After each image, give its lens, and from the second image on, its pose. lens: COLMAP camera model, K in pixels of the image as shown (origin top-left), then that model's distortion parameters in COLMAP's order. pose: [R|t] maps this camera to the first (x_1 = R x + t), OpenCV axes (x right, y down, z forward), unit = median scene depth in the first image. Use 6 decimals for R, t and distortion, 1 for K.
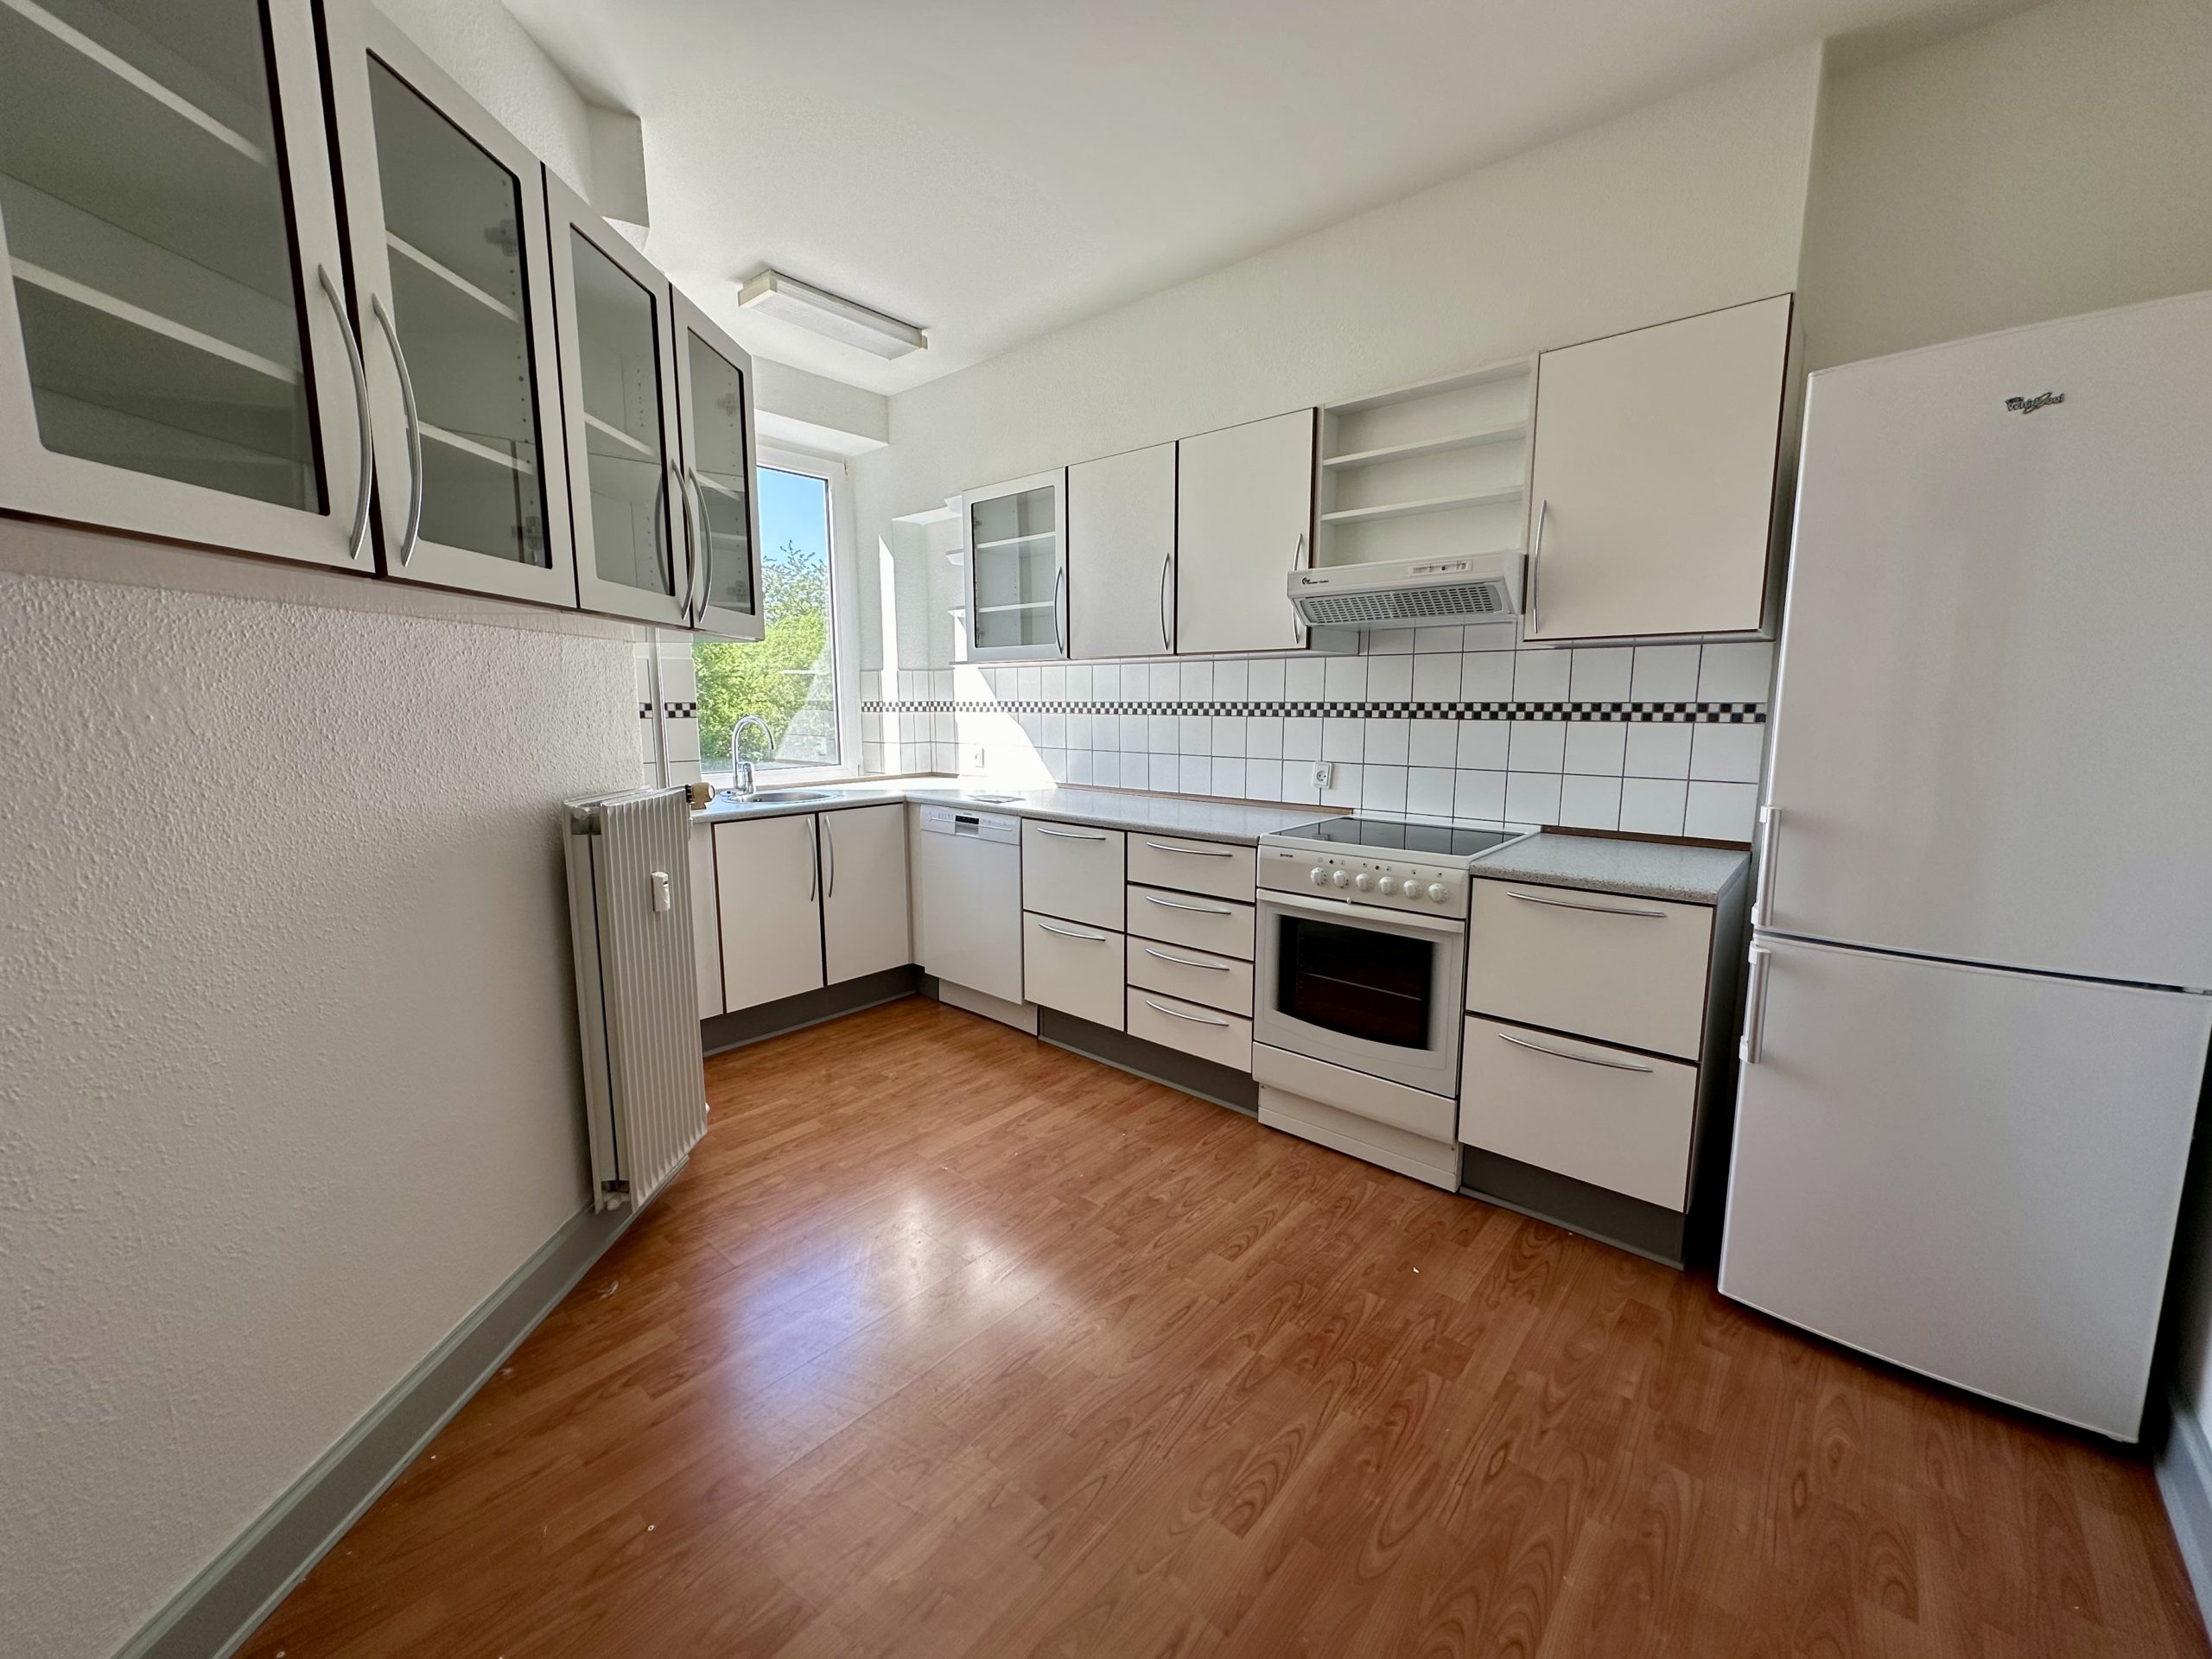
lens RADIAL K [[887.7, 0, 1111.8], [0, 887.7, 827.7], [0, 0, 1]] dist [0.002367, 0.000165]
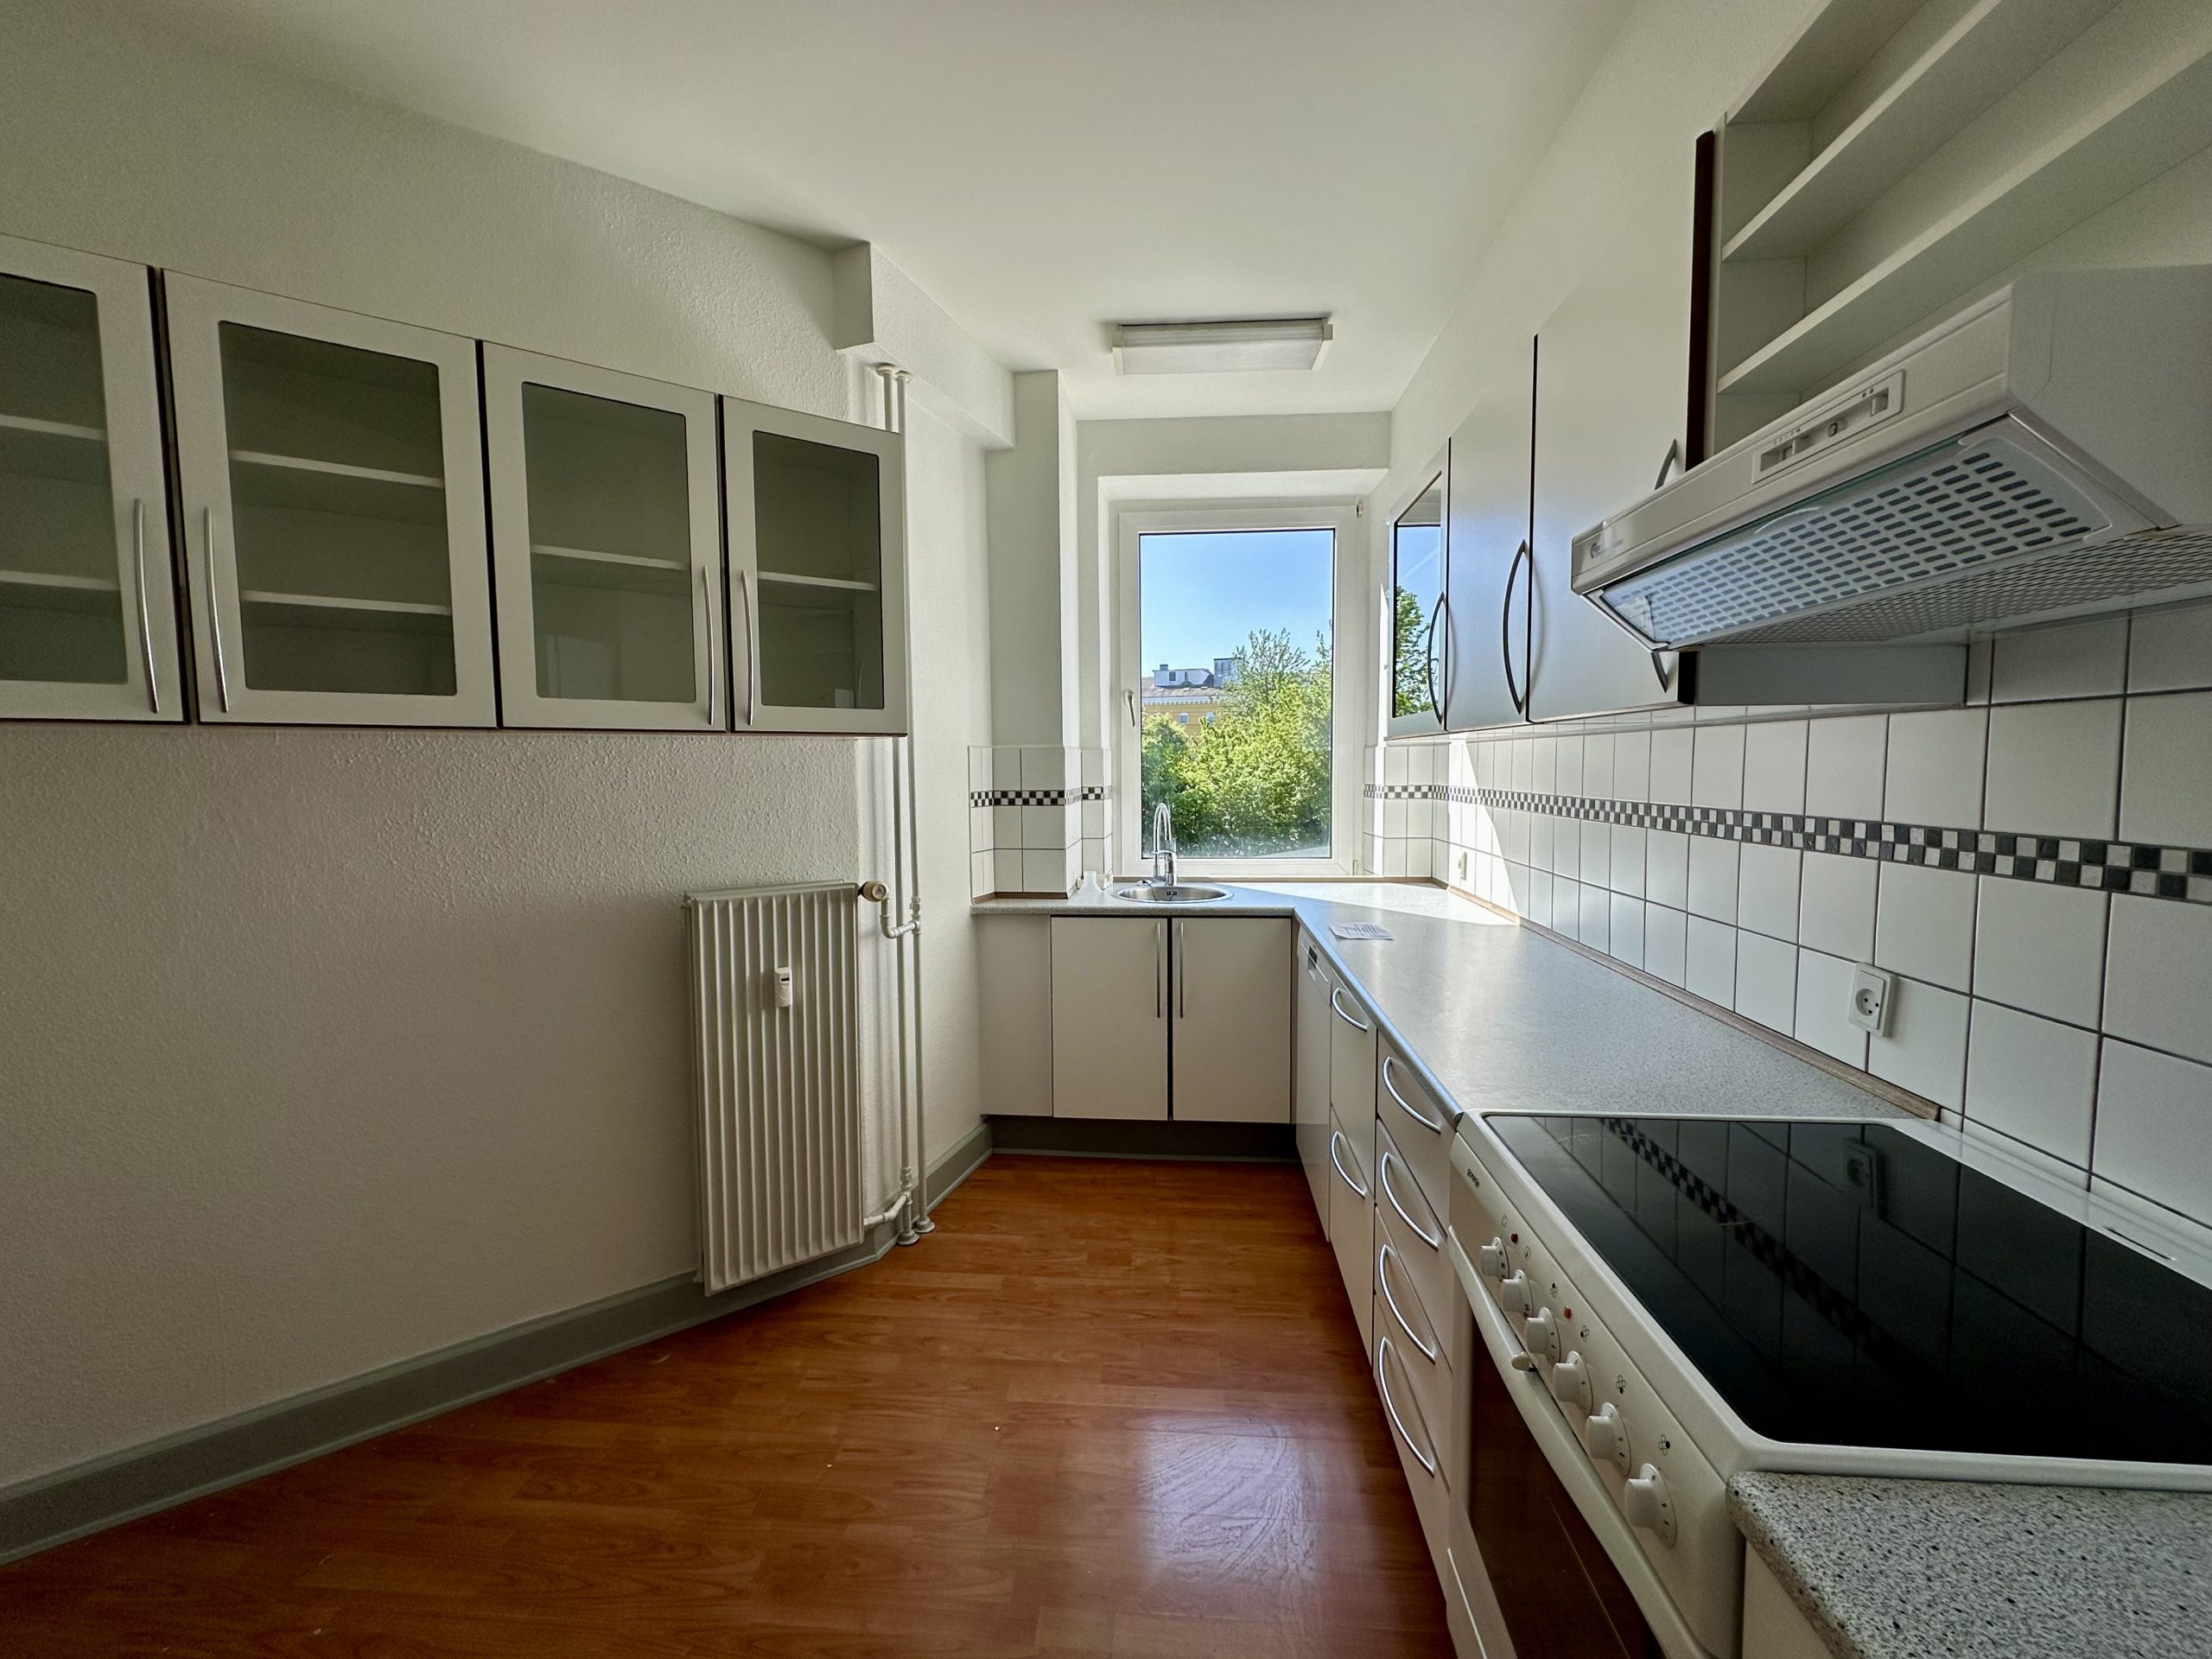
lens RADIAL K [[887.7, 0, 1106.4], [0, 887.7, 826.9], [0, 0, 1]] dist [0.002367, 0.000165]
pose [[0.589393, 0.053769, -0.806055, 0.361539], [-0.110429, 0.993779, -0.014455, -0.095187], [0.800264, 0.097532, 0.591664, 0.479308]]
